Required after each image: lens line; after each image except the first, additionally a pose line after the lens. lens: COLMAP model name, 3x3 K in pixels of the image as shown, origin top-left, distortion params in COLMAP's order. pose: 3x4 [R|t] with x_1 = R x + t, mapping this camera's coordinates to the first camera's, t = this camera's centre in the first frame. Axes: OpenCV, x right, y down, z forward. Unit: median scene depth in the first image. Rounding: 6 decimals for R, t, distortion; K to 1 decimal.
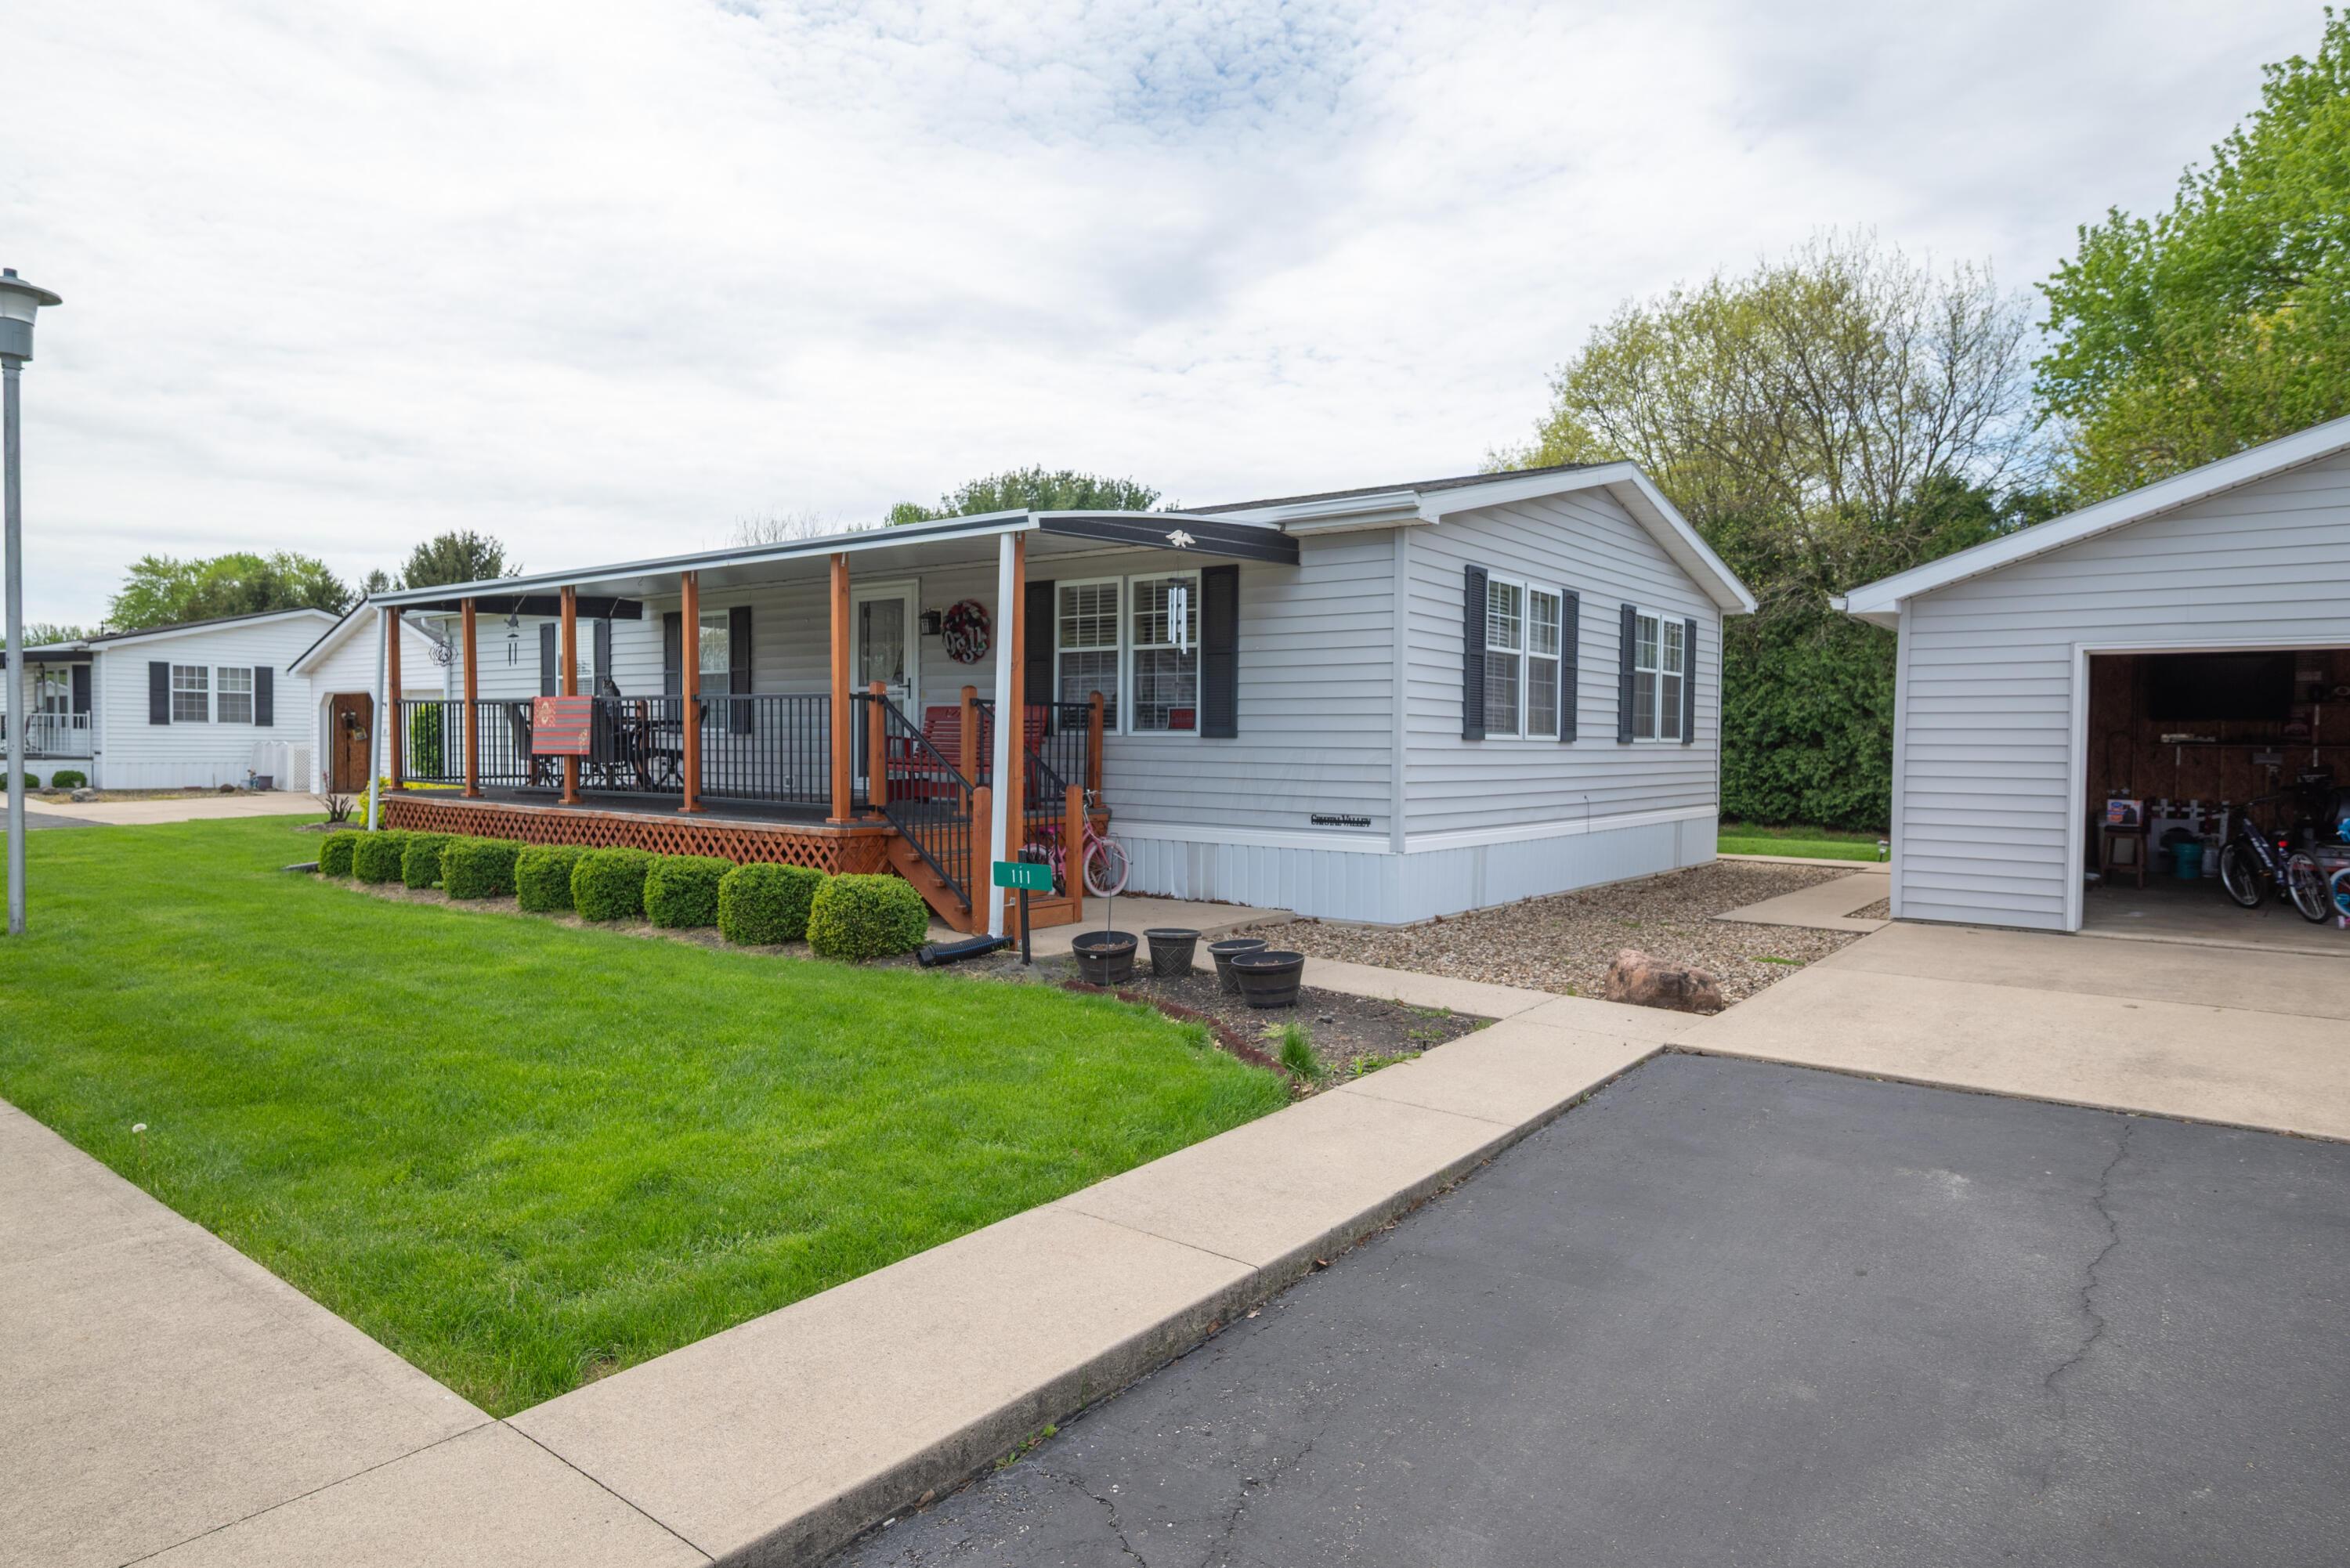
lens RADIAL K [[1369.7, 0, 1171.7], [0, 1369.7, 792.1], [0, 0, 1]] dist [-0.004178, -0.004418]
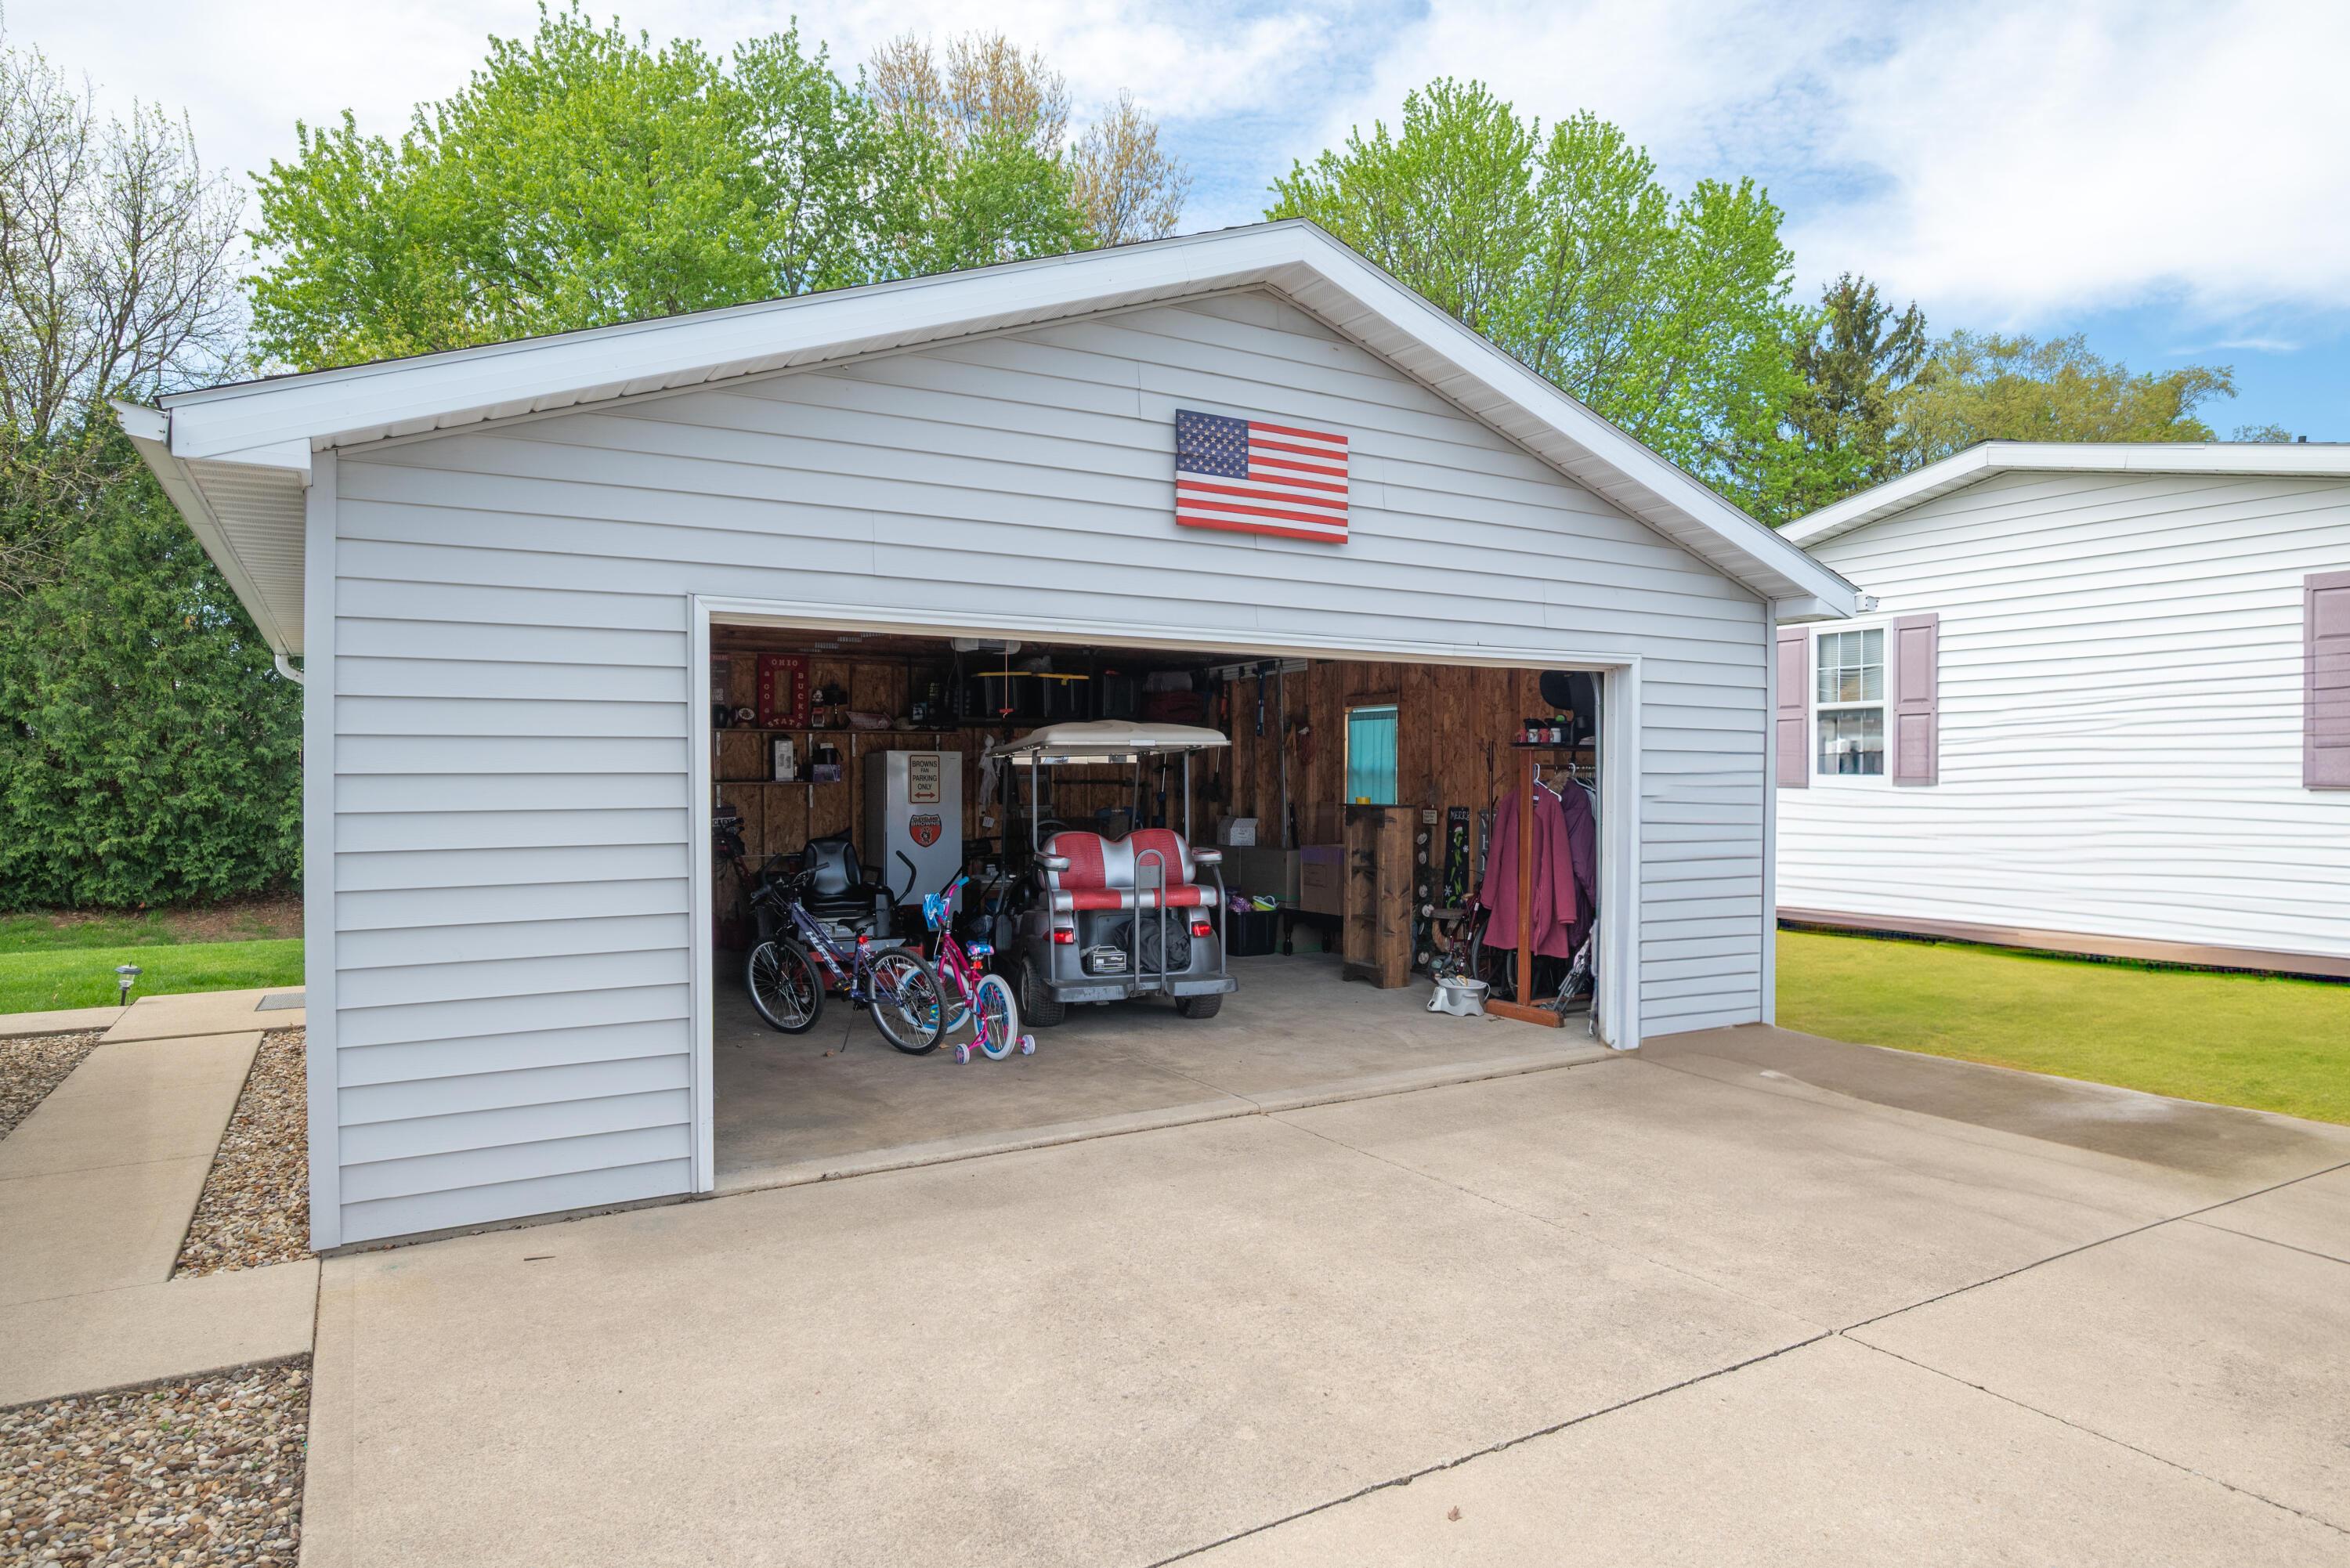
lens RADIAL K [[1369.7, 0, 1171.2], [0, 1369.7, 789.7], [0, 0, 1]] dist [-0.004178, -0.004418]
pose [[0.365929, -0.025002, 0.930307, 0.101506], [0.039991, 0.999138, 0.011121, -0.014766], [-0.929783, 0.033135, 0.366614, 0.249230]]
